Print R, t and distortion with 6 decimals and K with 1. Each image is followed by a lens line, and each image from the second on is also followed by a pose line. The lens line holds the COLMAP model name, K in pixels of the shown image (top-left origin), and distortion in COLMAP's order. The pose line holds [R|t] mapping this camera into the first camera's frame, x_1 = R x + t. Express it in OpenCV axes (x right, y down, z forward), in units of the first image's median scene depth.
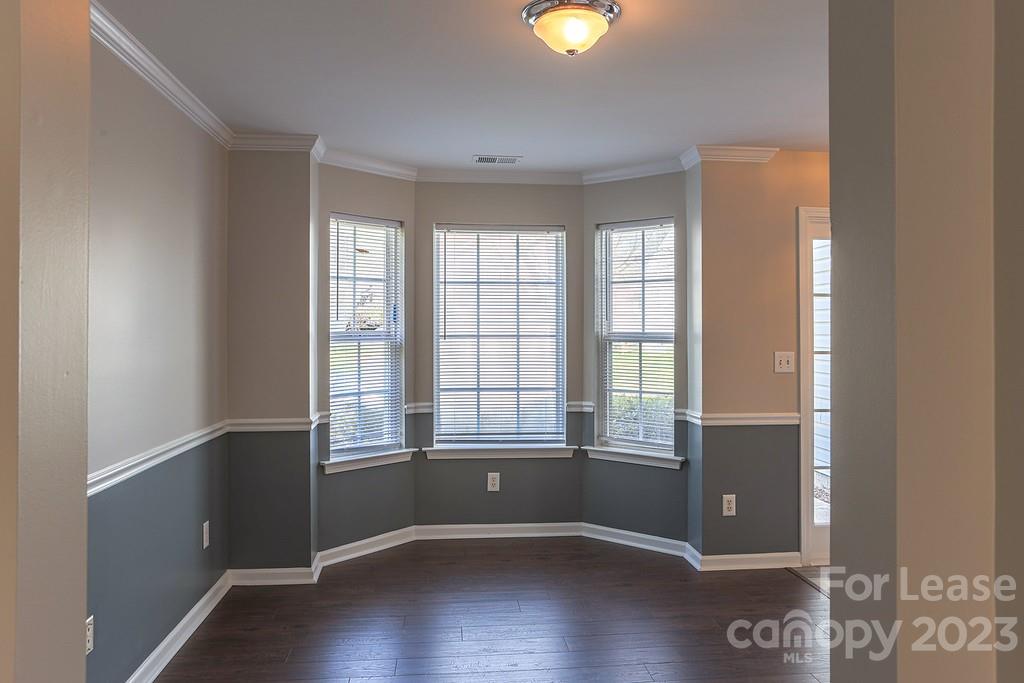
lens RADIAL K [[749.2, 0, 518.2], [0, 749.2, 325.5], [0, 0, 1]] dist [-0.068272, 0.063971]
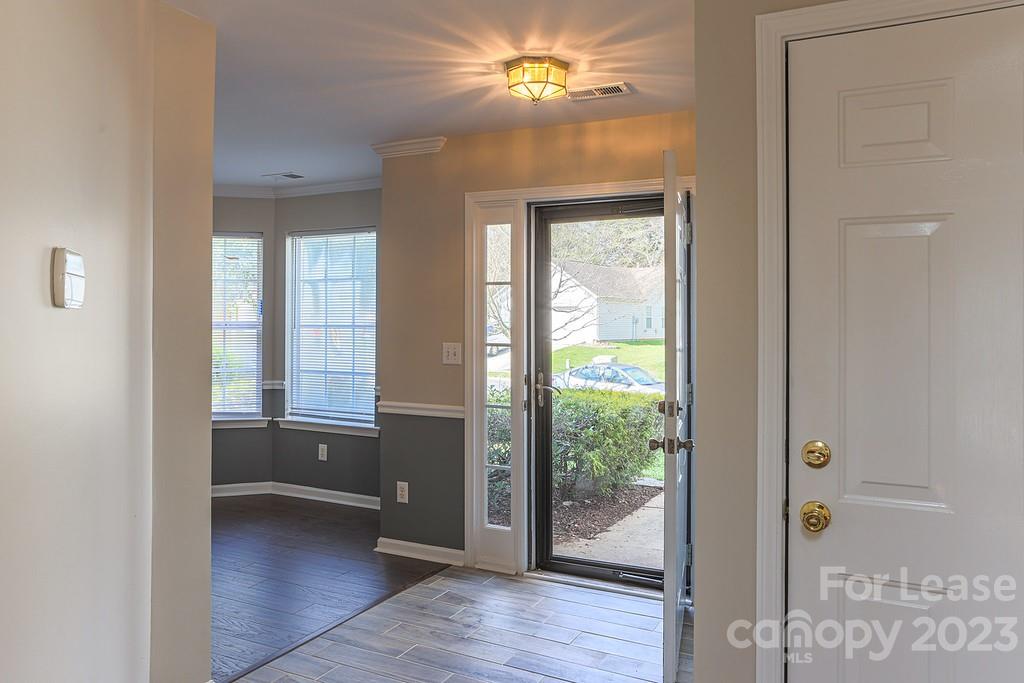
lens RADIAL K [[749.2, 0, 518.2], [0, 749.2, 313.0], [0, 0, 1]] dist [-0.068272, 0.063971]
pose [[0.844488, -0.004282, -0.535558, 0.885743], [0.000985, 0.999979, -0.006443, 0.001868], [0.535574, 0.004913, 0.844474, 0.199706]]
